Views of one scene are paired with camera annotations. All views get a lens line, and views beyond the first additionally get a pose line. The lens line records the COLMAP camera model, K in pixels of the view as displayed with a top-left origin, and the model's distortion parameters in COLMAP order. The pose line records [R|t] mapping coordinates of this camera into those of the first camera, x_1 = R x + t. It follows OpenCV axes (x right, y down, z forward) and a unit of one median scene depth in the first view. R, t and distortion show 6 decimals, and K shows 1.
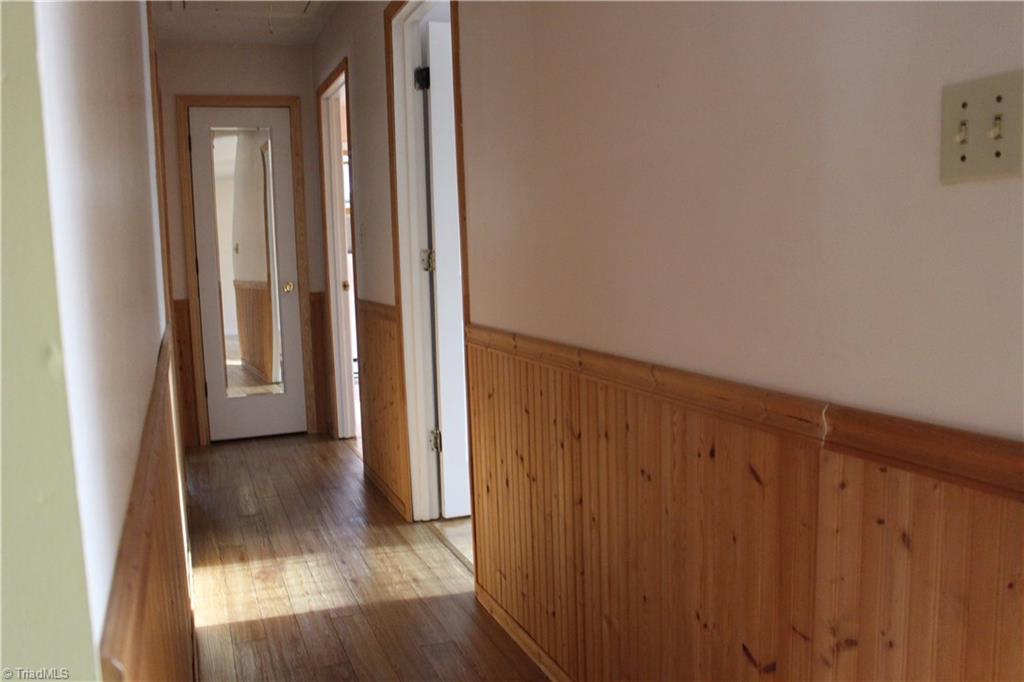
lens RADIAL K [[845.2, 0, 513.6], [0, 845.2, 345.3], [0, 0, 1]] dist [-0.160703, 0.124177]
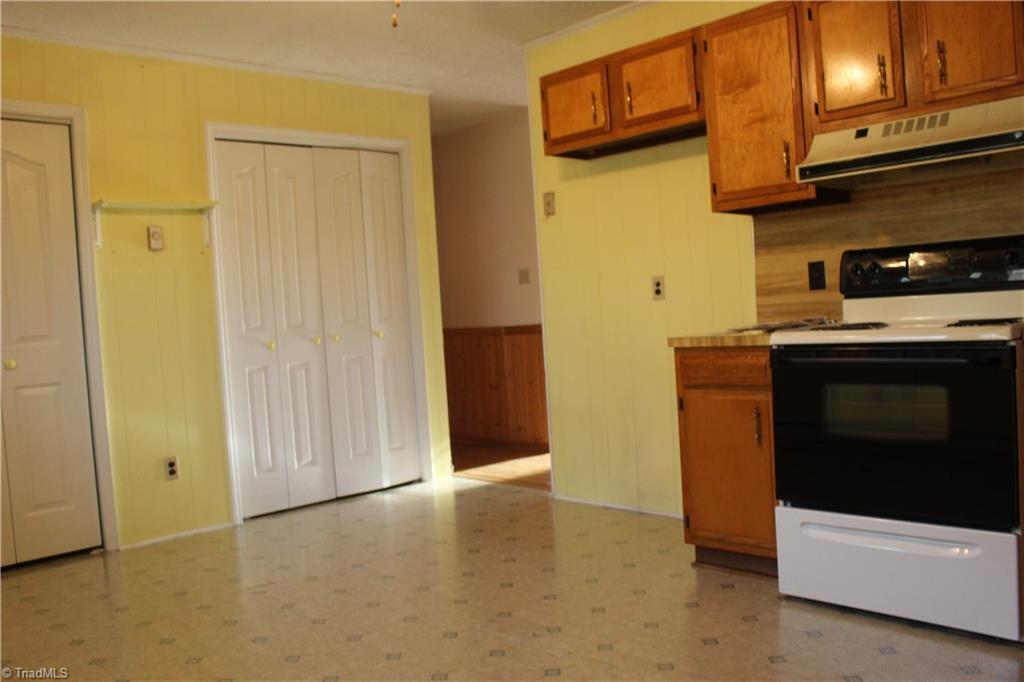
lens RADIAL K [[842.1, 0, 512.0], [0, 842.1, 341.0], [0, 0, 1]] dist [-0.161236, 0.129147]
pose [[0.924265, -0.040109, 0.379638, -1.540979], [0.072371, 0.994841, -0.071088, 0.531728], [-0.374828, 0.093179, 0.922400, -3.792586]]
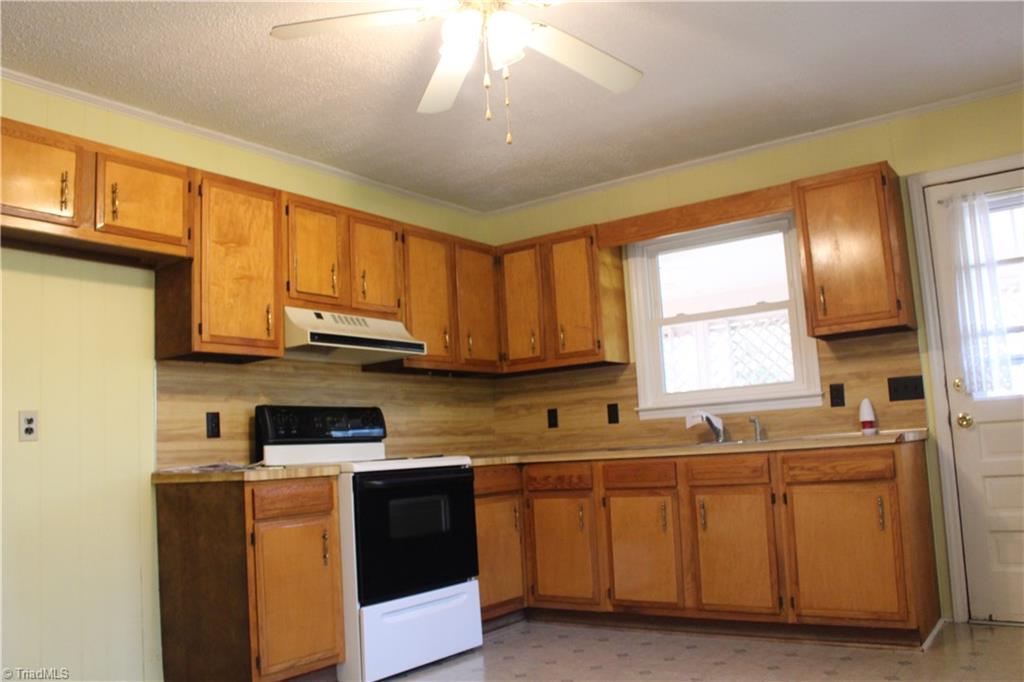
lens RADIAL K [[845.2, 0, 513.6], [0, 845.2, 345.3], [0, 0, 1]] dist [-0.160703, 0.124177]
pose [[-0.540814, 0.164911, 0.824818, -2.657695], [0.156926, 0.983158, -0.093676, 0.362874], [-0.826374, 0.078774, -0.557584, -0.928962]]
